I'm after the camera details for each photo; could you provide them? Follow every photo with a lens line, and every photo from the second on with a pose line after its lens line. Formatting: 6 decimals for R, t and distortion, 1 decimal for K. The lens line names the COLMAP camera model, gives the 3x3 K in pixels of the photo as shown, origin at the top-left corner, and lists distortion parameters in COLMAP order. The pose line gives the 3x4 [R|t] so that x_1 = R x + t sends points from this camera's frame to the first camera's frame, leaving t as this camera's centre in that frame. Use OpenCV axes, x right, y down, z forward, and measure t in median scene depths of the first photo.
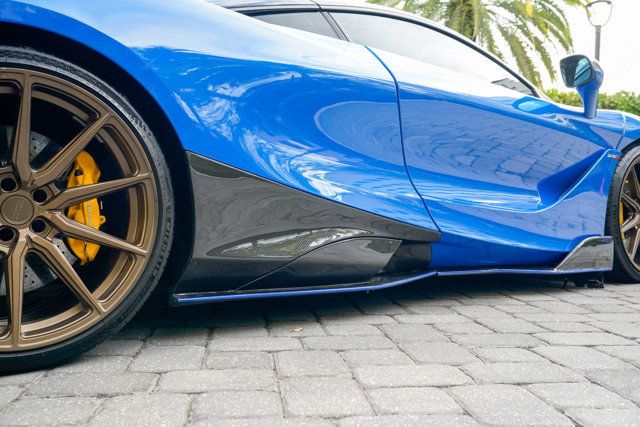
lens RADIAL K [[640.3, 0, 314.9], [0, 640.3, 217.0], [0, 0, 1]] dist [0.032805, 0.000000]
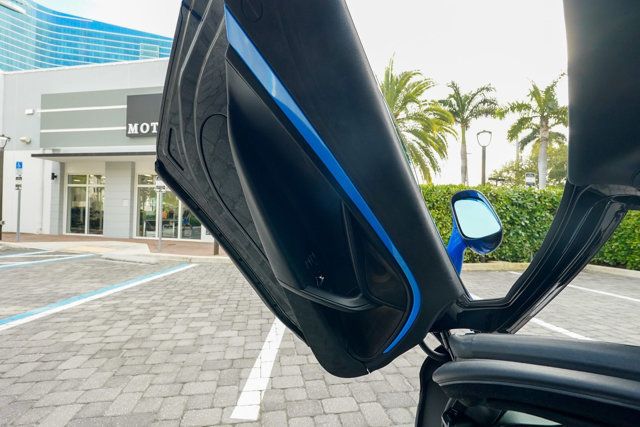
lens RADIAL K [[293.0, 0, 317.9], [0, 293.0, 216.5], [0, 0, 1]] dist [-0.018665, 0.008986]
pose [[0.997562, 0.018360, 0.067333, -0.112523], [-0.016599, 0.999508, -0.026627, -0.358116], [-0.067789, 0.025444, 0.997375, 1.163688]]
